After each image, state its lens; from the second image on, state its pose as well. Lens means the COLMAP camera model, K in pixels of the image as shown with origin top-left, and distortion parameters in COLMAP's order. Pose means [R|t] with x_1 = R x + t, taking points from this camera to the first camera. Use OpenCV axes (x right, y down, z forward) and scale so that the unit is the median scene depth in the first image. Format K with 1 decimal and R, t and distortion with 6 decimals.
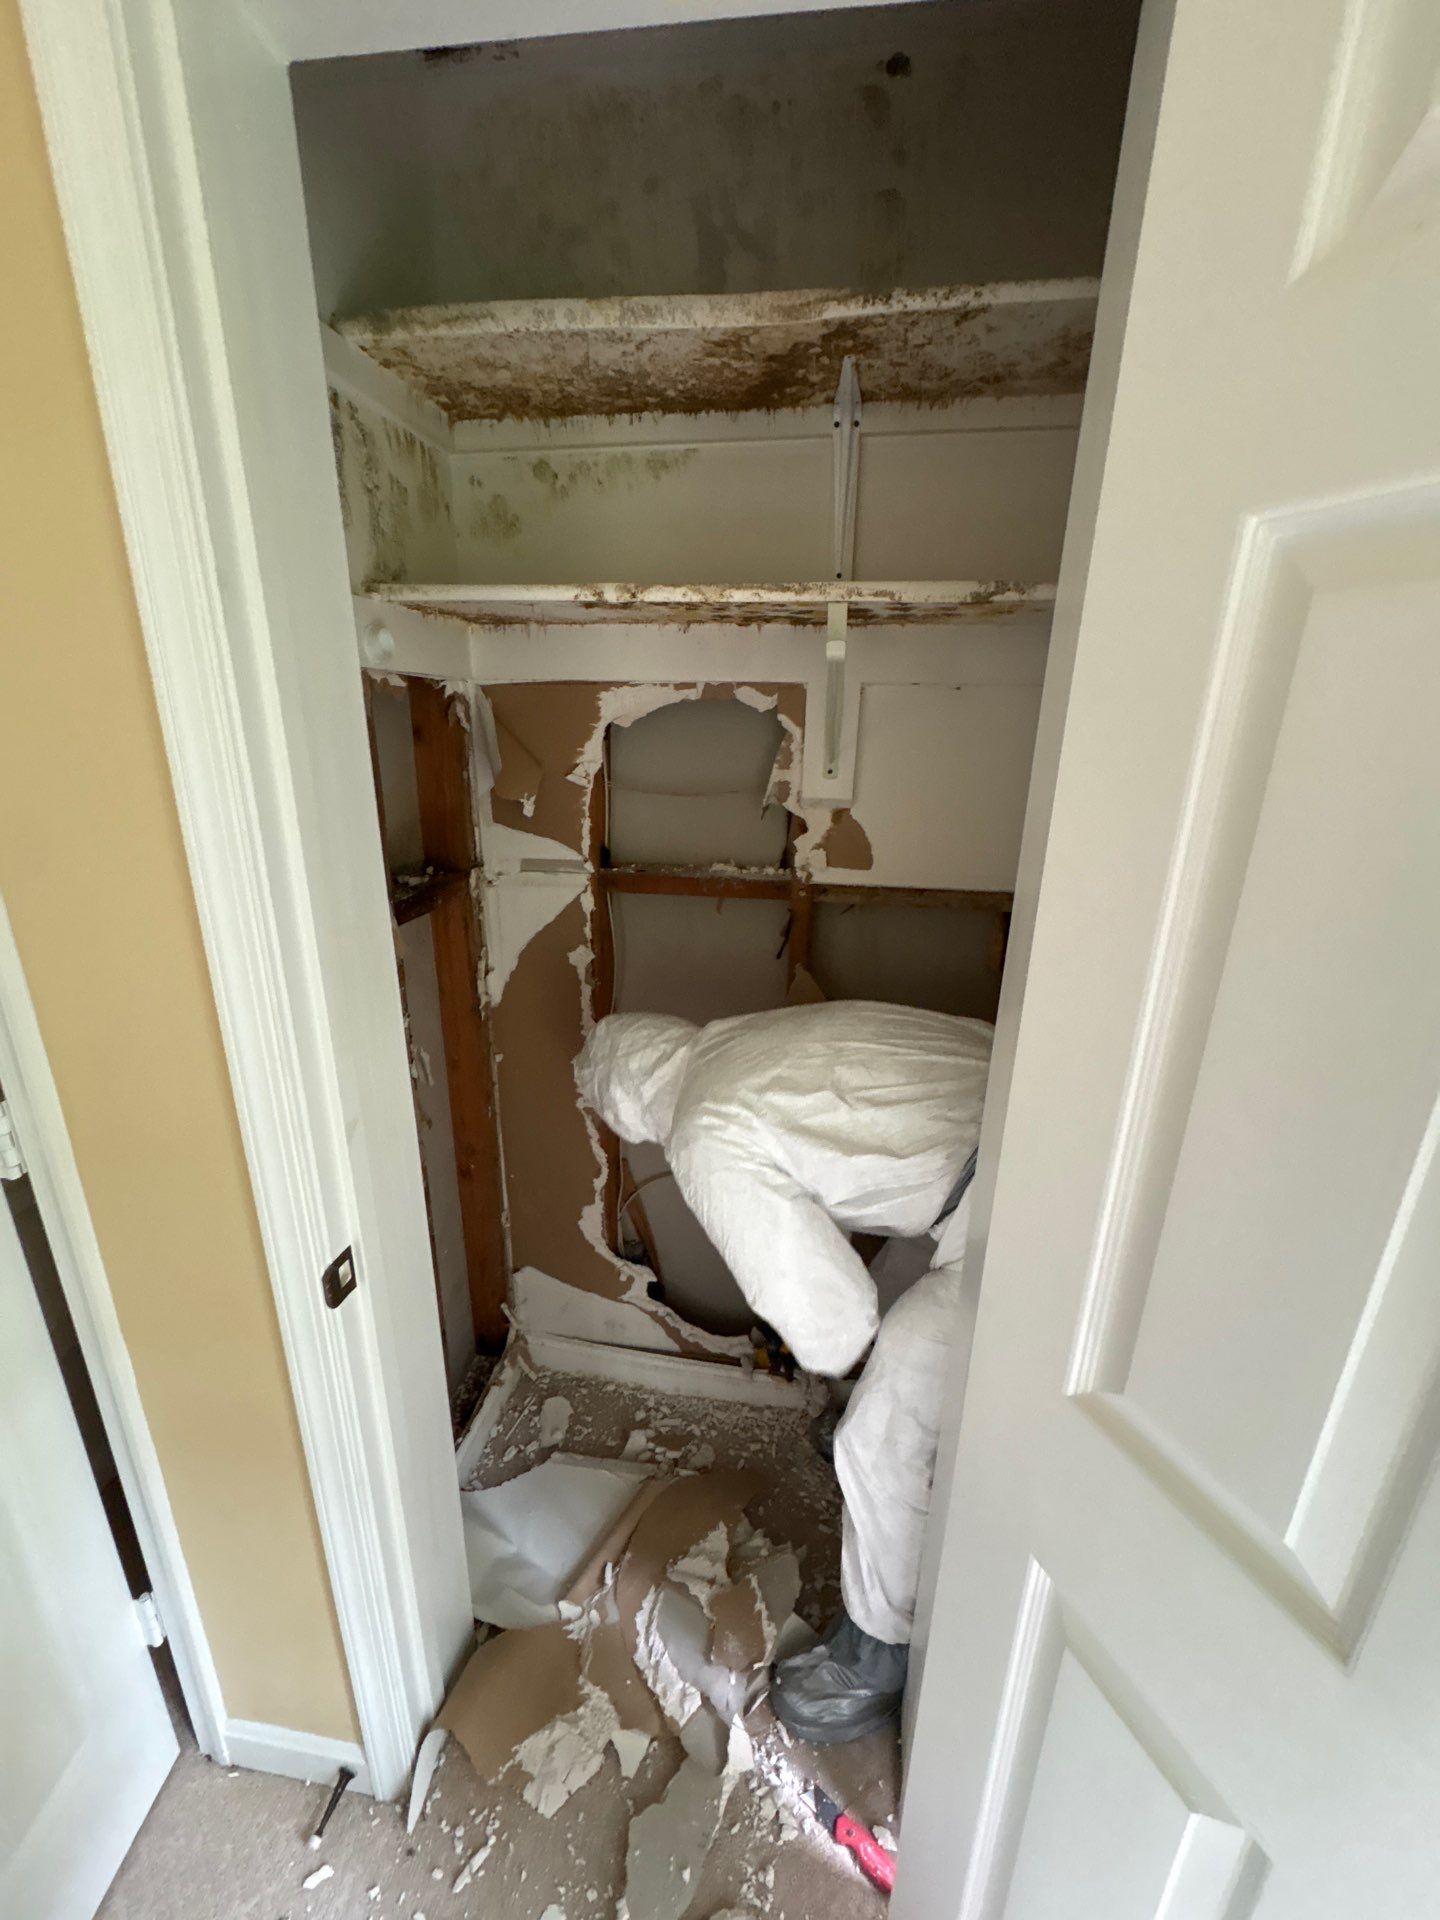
lens RADIAL K [[757.1, 0, 716.5], [0, 757.1, 946.2], [0, 0, 1]] dist [-0.000566, -0.000296]
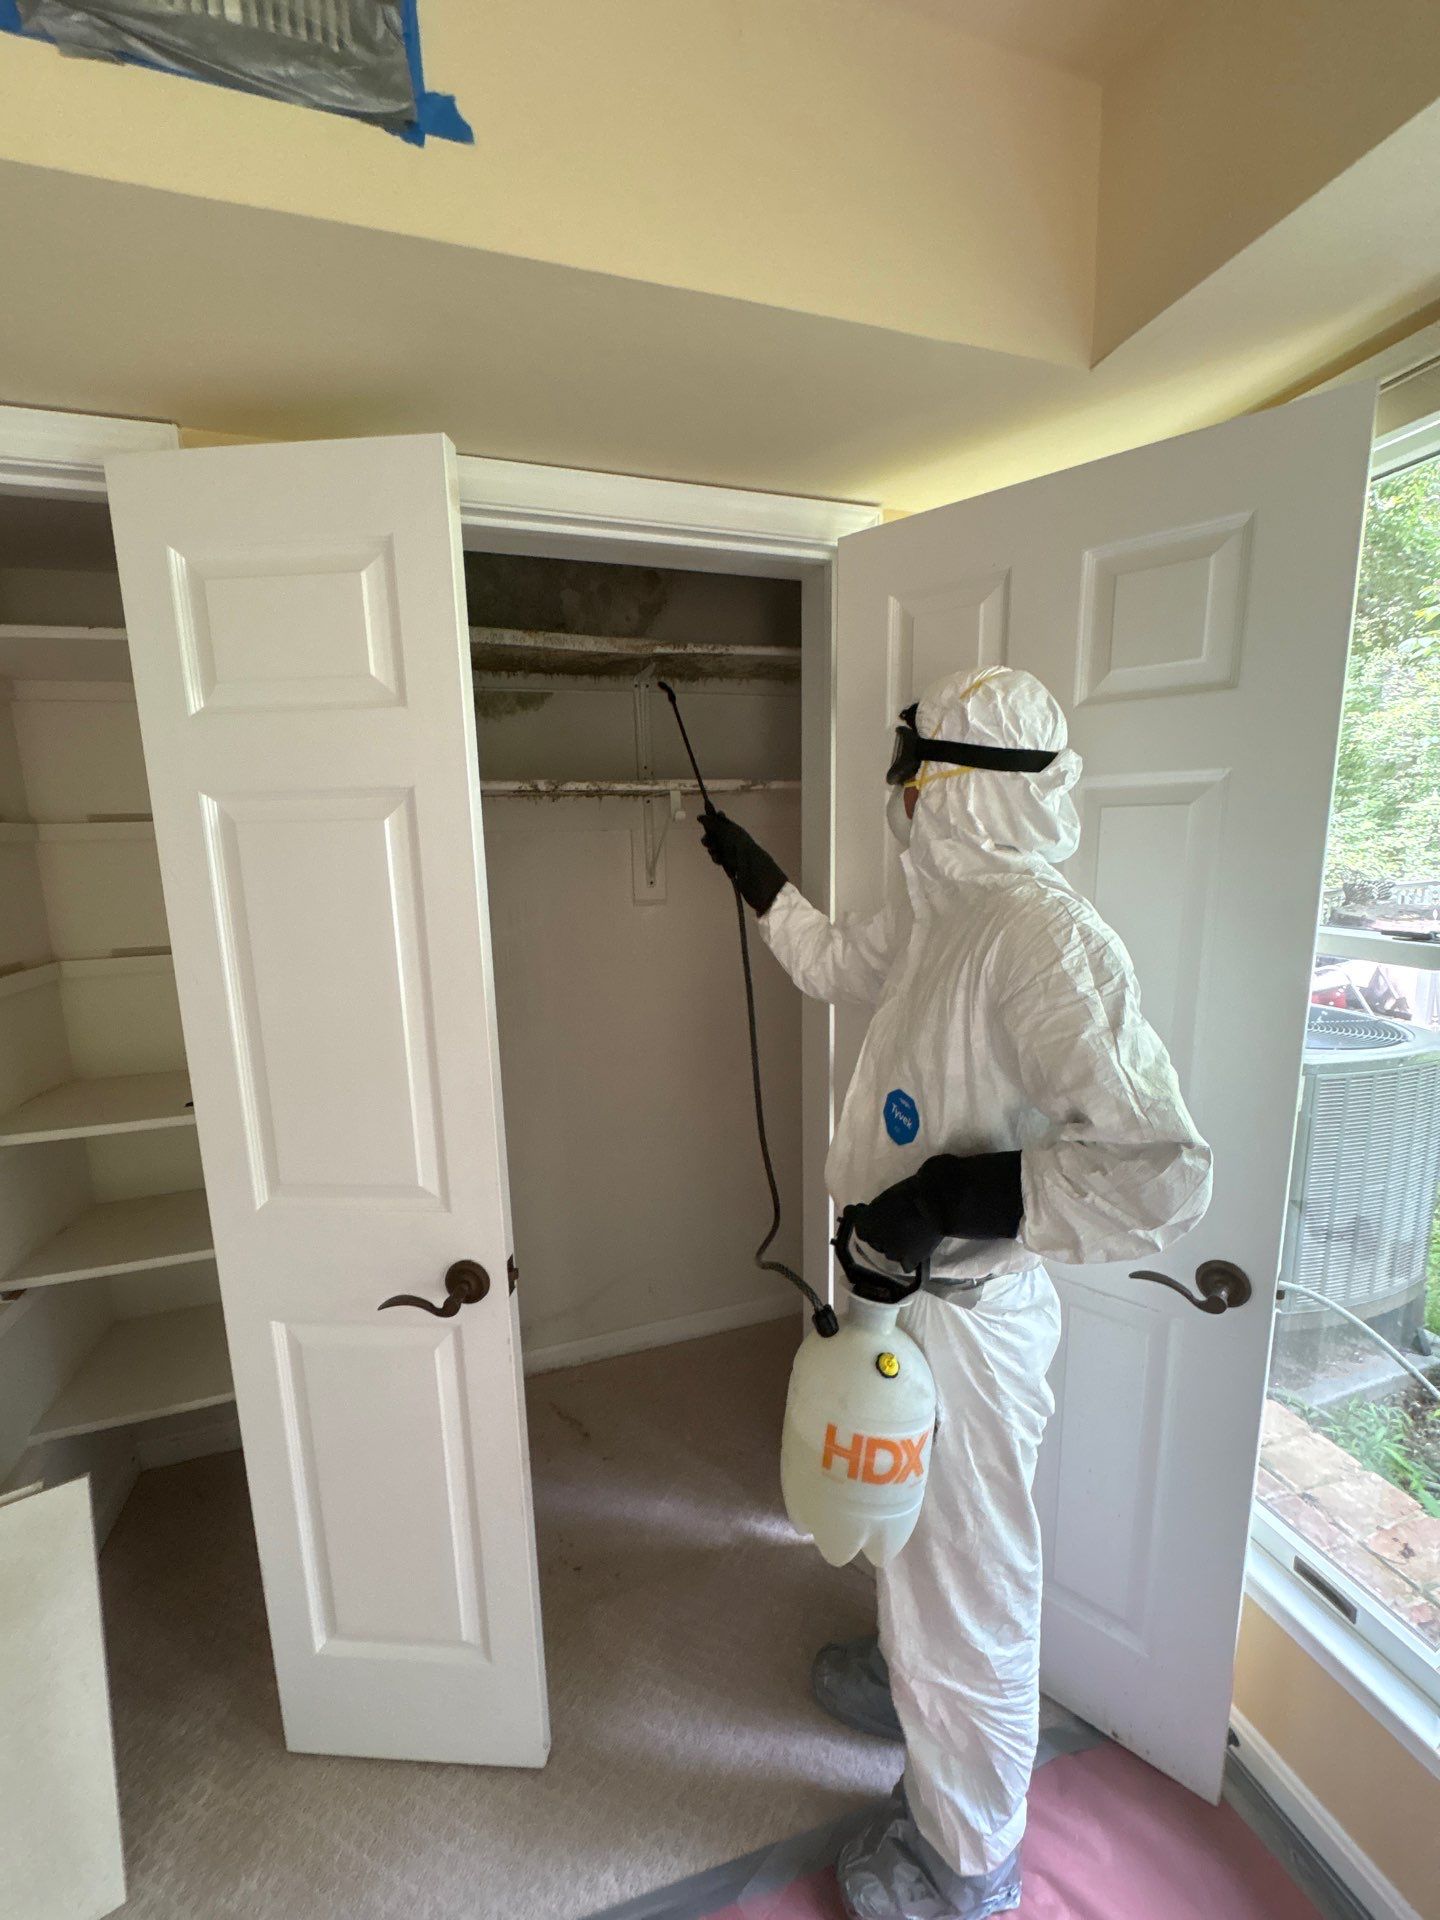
lens RADIAL K [[757.1, 0, 716.5], [0, 757.1, 946.2], [0, 0, 1]] dist [-0.000566, -0.000296]
pose [[0.896859, -0.103267, 0.430092, -0.596390], [0.169474, 0.978386, -0.118487, 0.152952], [-0.408561, 0.179155, 0.894976, -0.630344]]
